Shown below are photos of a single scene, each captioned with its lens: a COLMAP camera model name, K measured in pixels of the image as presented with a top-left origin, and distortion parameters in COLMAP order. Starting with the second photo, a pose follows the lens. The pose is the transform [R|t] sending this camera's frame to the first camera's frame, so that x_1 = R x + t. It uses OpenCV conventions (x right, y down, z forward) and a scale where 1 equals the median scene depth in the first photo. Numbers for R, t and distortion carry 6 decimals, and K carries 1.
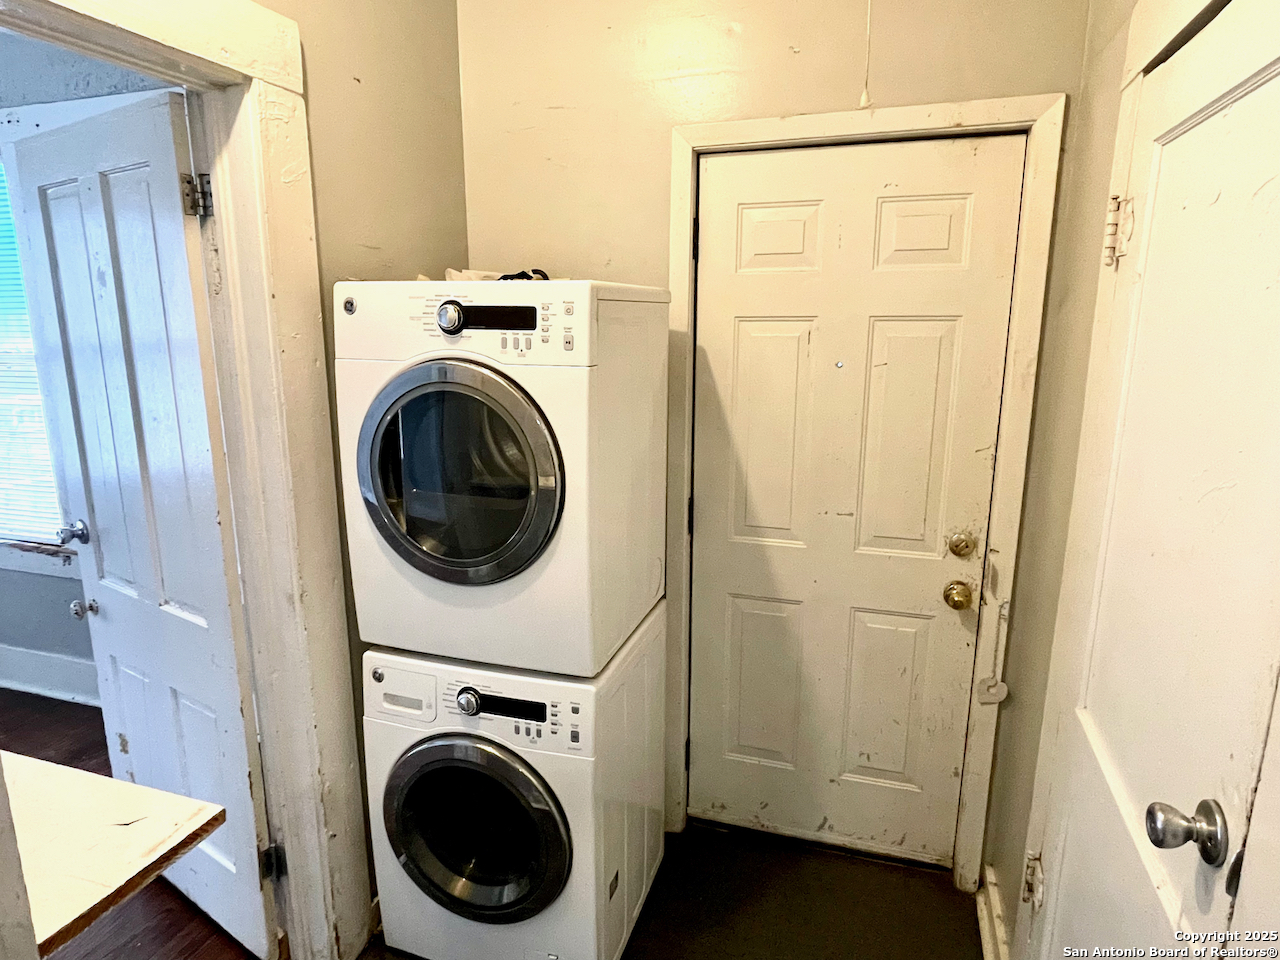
lens RADIAL K [[748.1, 0, 643.0], [0, 748.1, 481.4], [0, 0, 1]] dist [-0.006408, -0.000399]
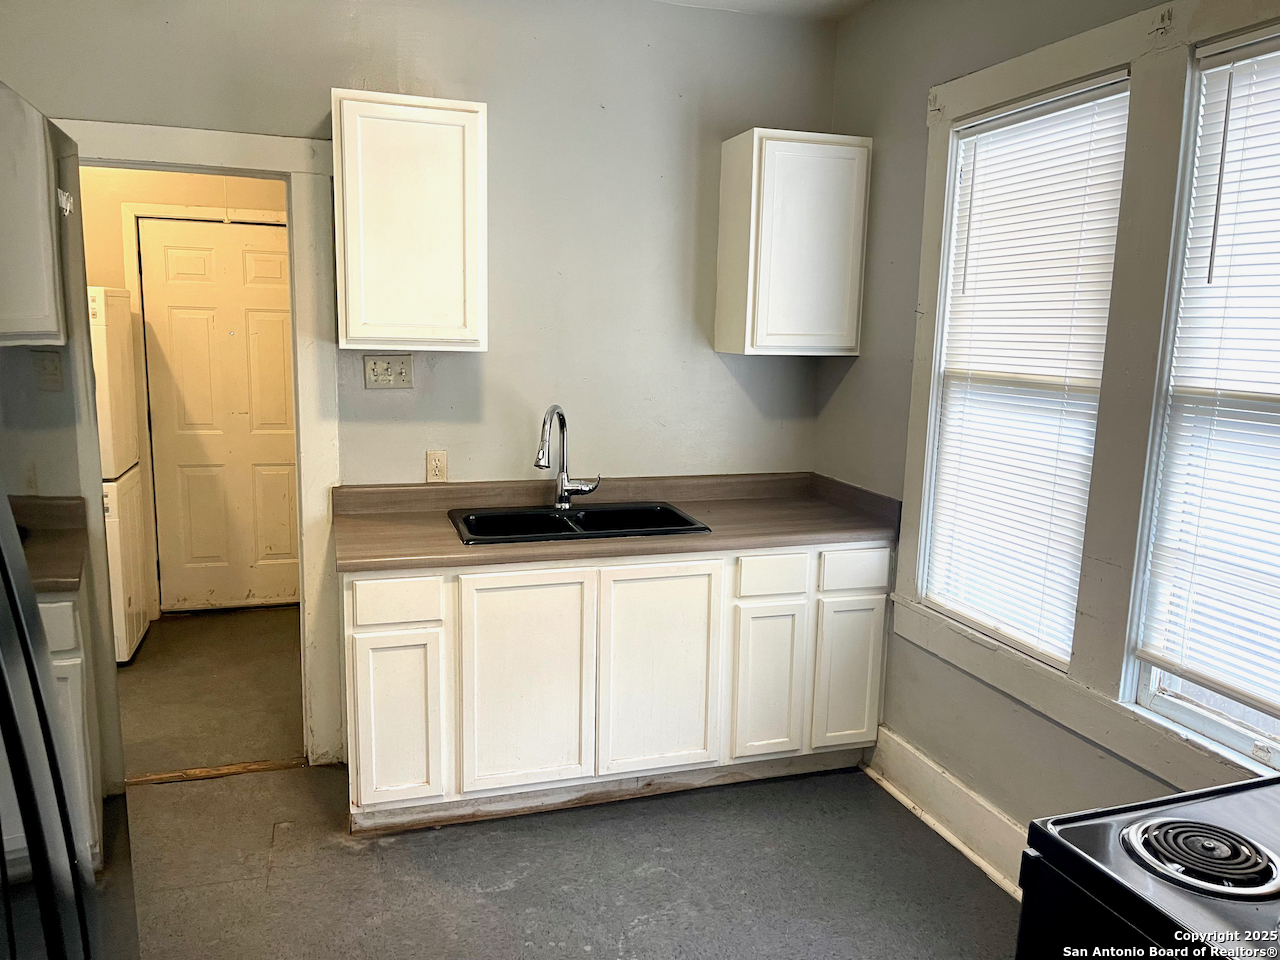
lens RADIAL K [[983.9, 0, 644.5], [0, 983.9, 485.7], [0, 0, 1]] dist [0.037361, -0.003804]
pose [[0.811856, -0.073030, 0.579272, -0.351856], [0.100692, 0.994794, -0.015706, 0.351539], [-0.575109, 0.071079, 0.814983, -1.532883]]
